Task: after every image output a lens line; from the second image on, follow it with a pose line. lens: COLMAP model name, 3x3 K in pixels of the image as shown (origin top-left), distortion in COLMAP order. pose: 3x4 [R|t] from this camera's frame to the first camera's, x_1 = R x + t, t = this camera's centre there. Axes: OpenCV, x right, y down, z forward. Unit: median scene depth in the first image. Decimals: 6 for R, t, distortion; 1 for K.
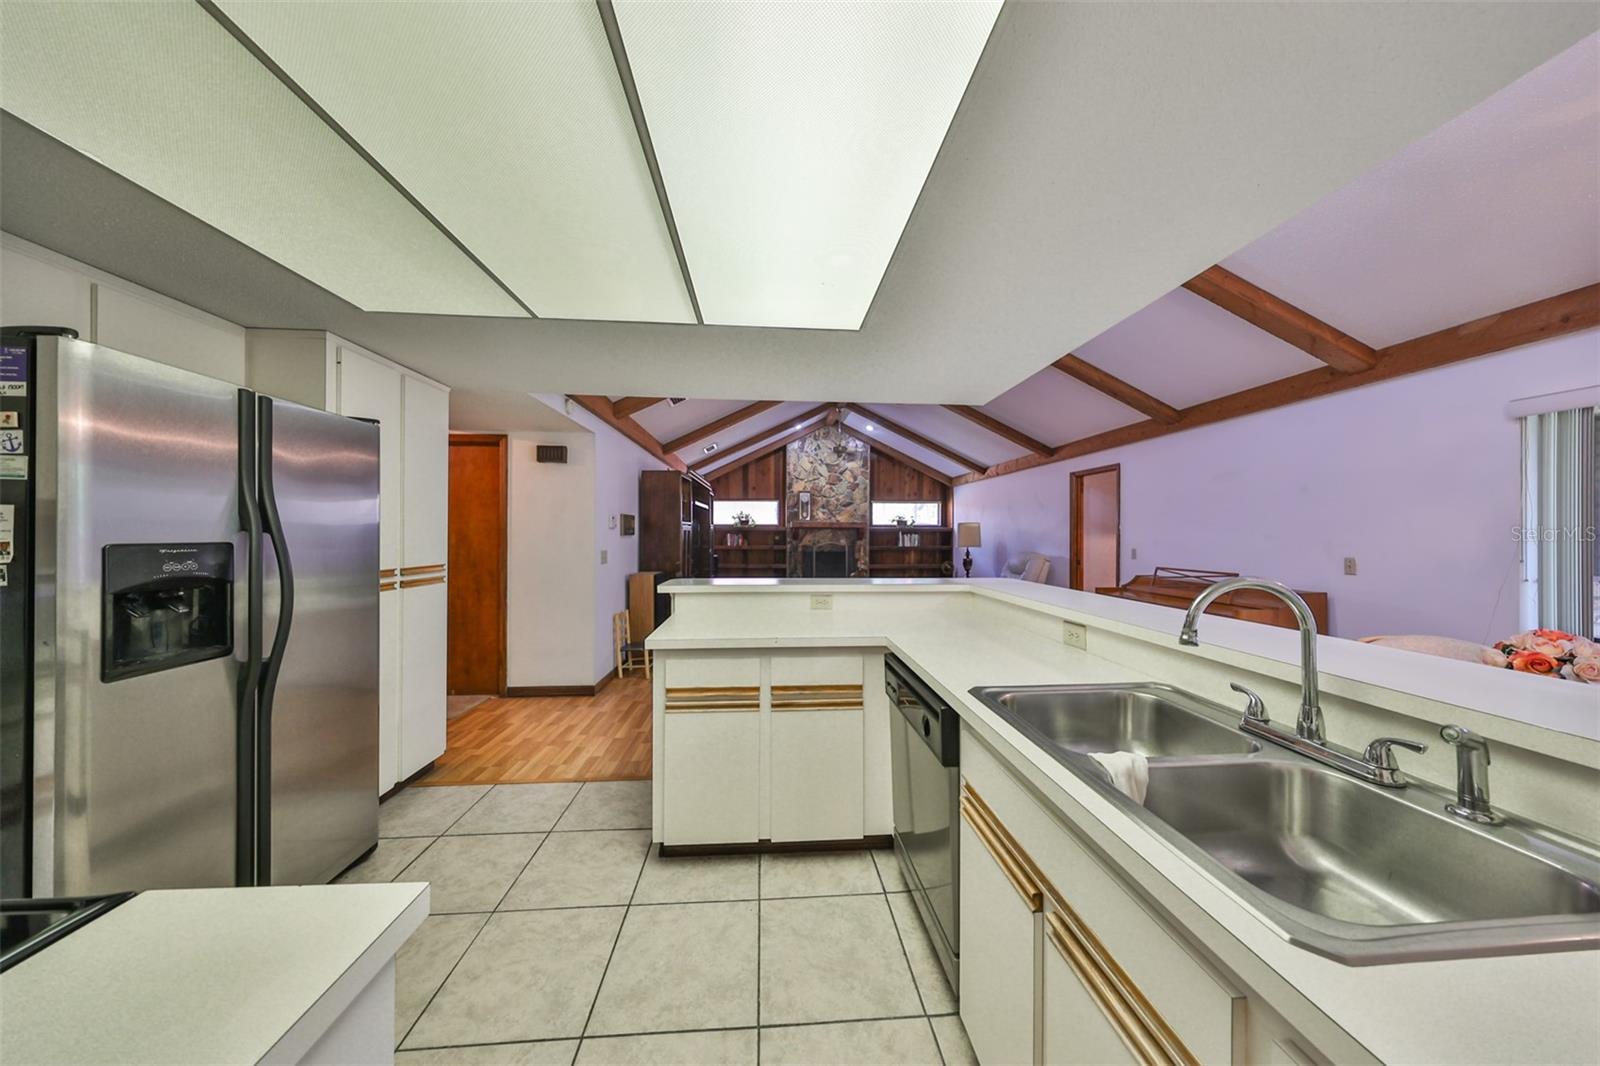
lens RADIAL K [[496.2, 0, 803.2], [0, 496.2, 531.5], [0, 0, 1]] dist [0.002032, -0.000505]
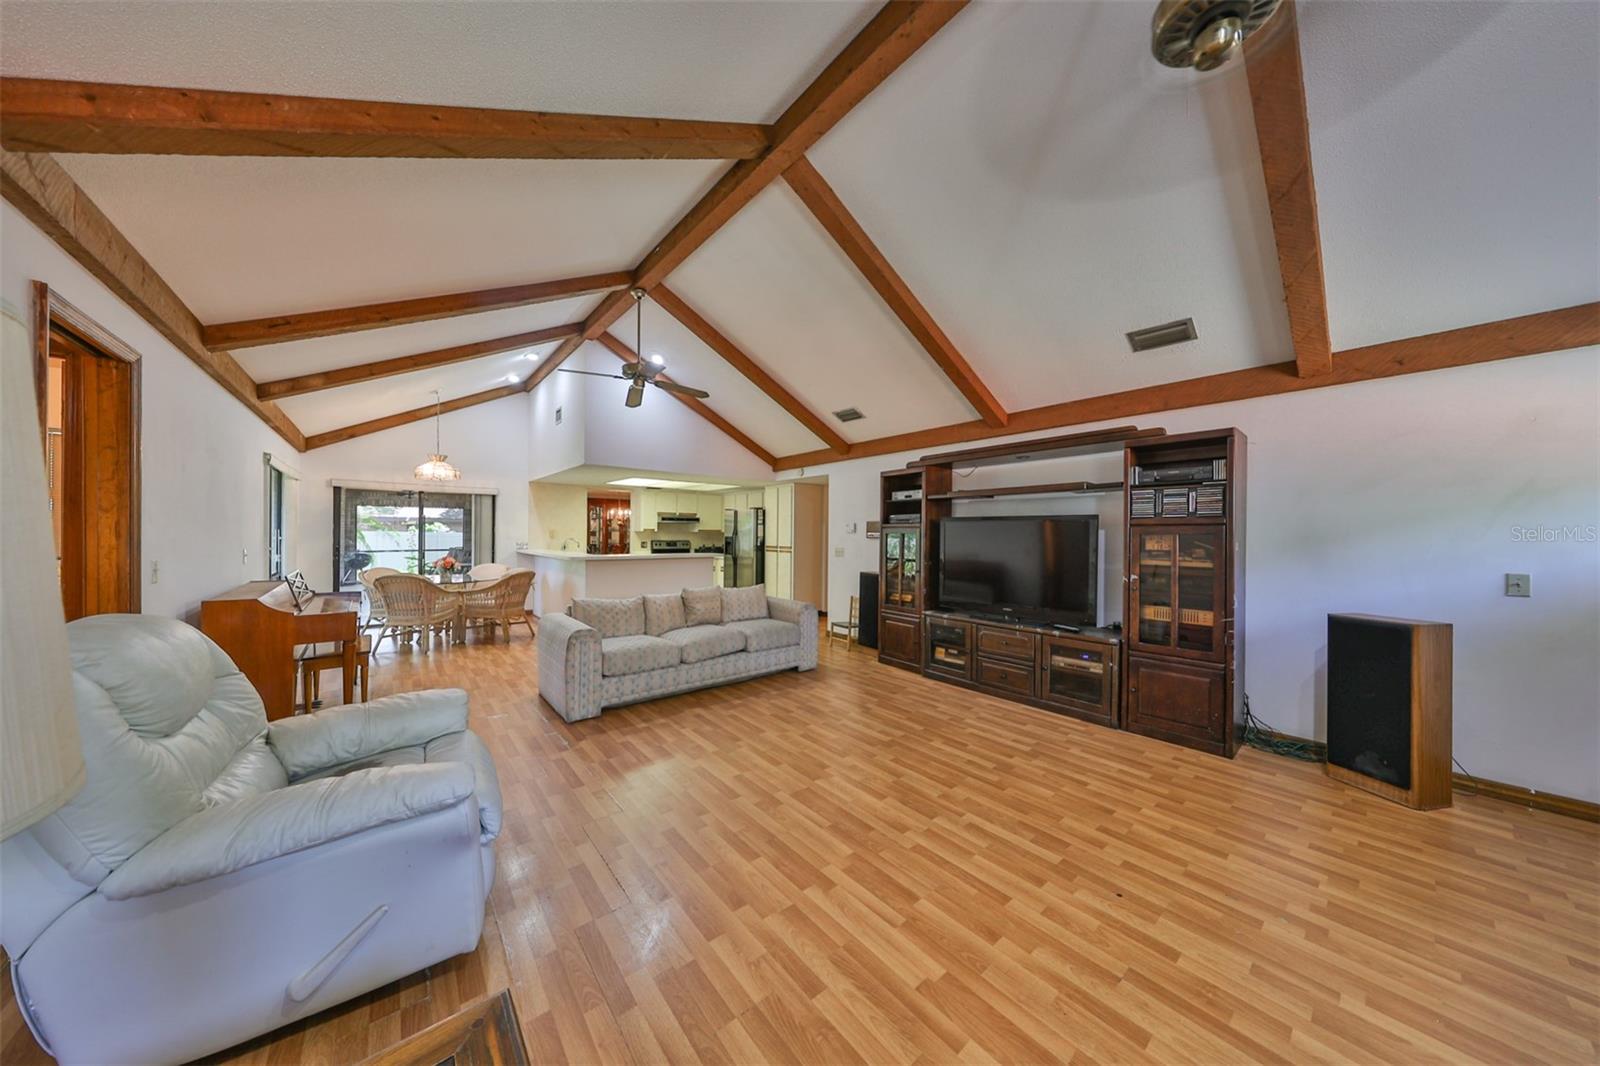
lens RADIAL K [[496.2, 0, 808.0], [0, 496.2, 536.3], [0, 0, 1]] dist [0.002032, -0.000505]
pose [[-0.812528, -0.008553, -0.582860, 0.227410], [-0.008848, 0.999958, -0.002338, 0.003313], [0.582856, 0.003258, -0.812569, 0.906334]]
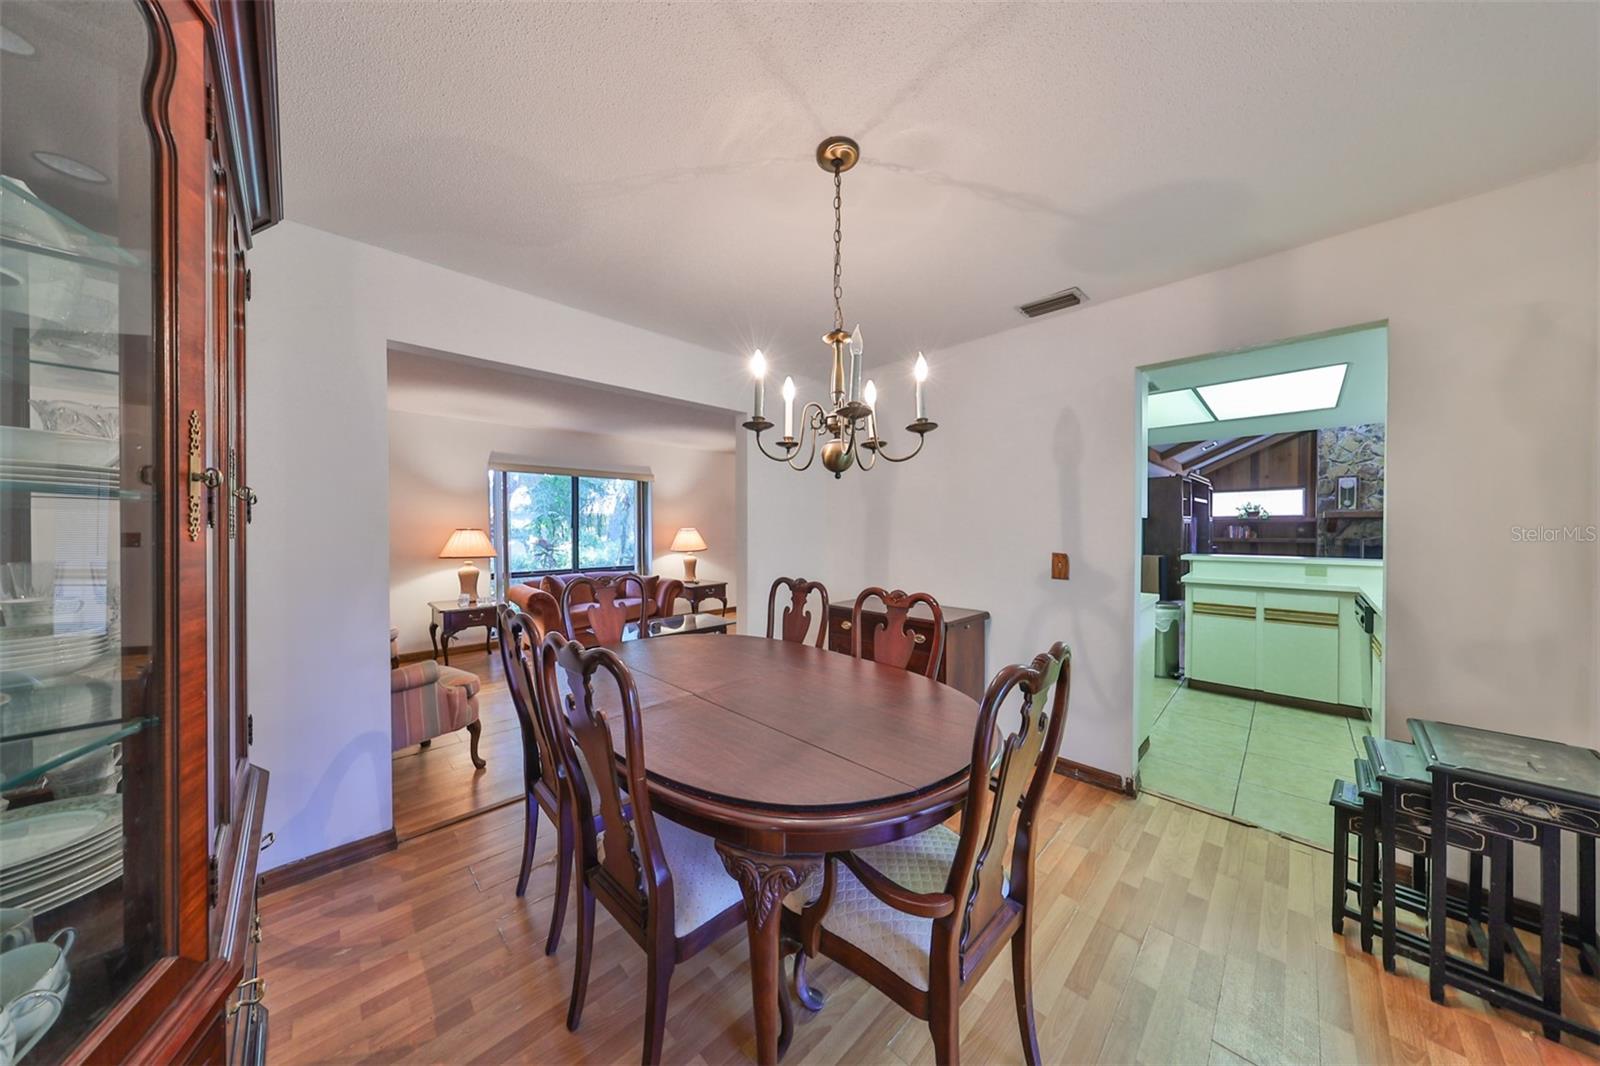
lens RADIAL K [[496.2, 0, 798.0], [0, 496.2, 534.1], [0, 0, 1]] dist [0.002032, -0.000505]
pose [[0.648848, 0.005975, -0.760894, 0.041587], [0.008509, 0.999850, 0.015107, -0.000869], [0.760870, -0.016277, 0.648700, -0.291749]]
